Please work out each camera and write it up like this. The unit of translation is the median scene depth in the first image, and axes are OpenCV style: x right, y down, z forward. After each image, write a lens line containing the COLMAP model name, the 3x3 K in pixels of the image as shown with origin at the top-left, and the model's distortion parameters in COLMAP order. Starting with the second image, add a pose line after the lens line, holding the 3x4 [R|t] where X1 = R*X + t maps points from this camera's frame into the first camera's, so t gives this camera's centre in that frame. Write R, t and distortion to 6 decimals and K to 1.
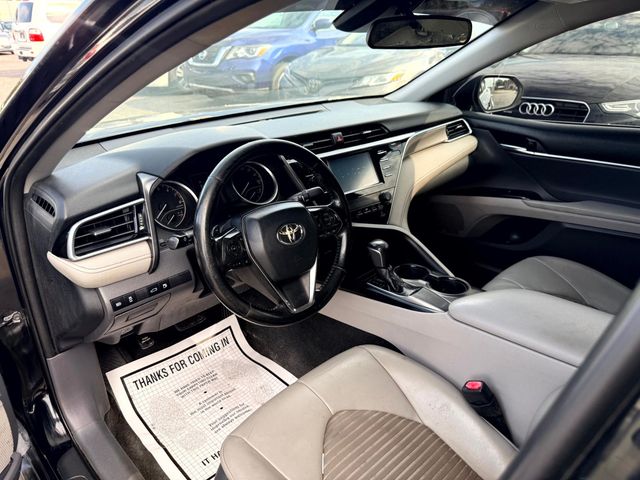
lens RADIAL K [[456.0, 0, 320.0], [0, 456.0, 240.0], [0, 0, 1]] dist [0.058934, -0.059227]
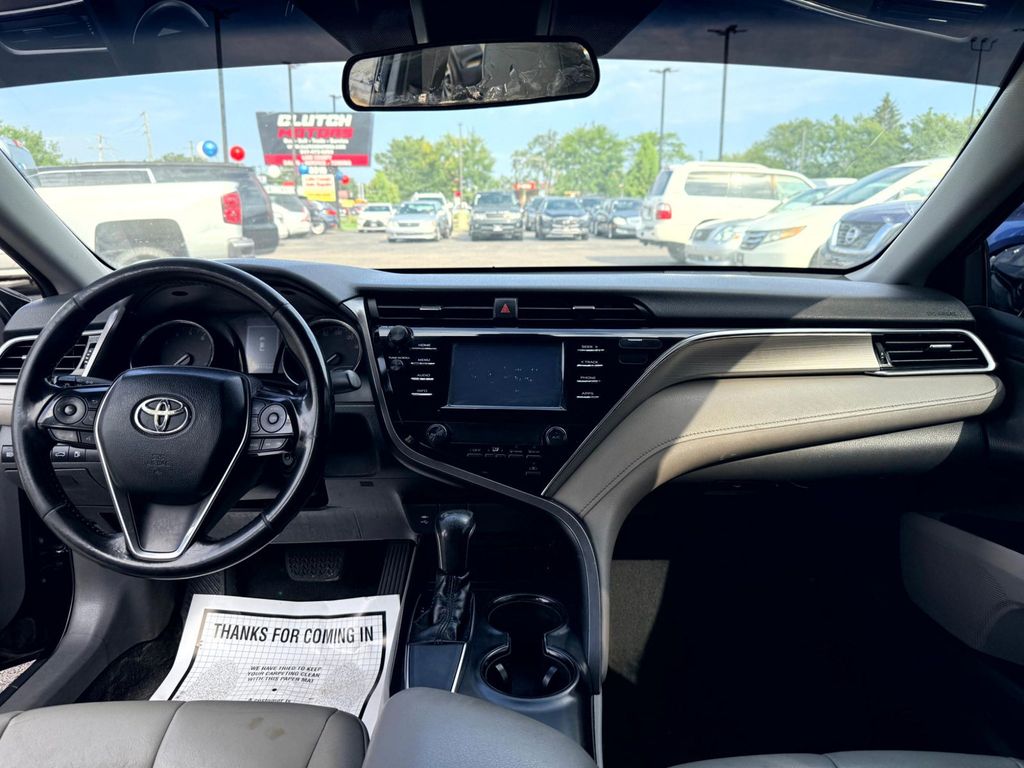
lens RADIAL K [[727.0, 0, 512.0], [0, 727.0, 384.0], [0, 0, 1]] dist [0.122701, -0.260720]
pose [[0.715447, 0.167213, -0.678362, 0.484388], [-0.297738, 0.951330, -0.079516, -0.059249], [0.632050, 0.258863, 0.730412, 0.325240]]
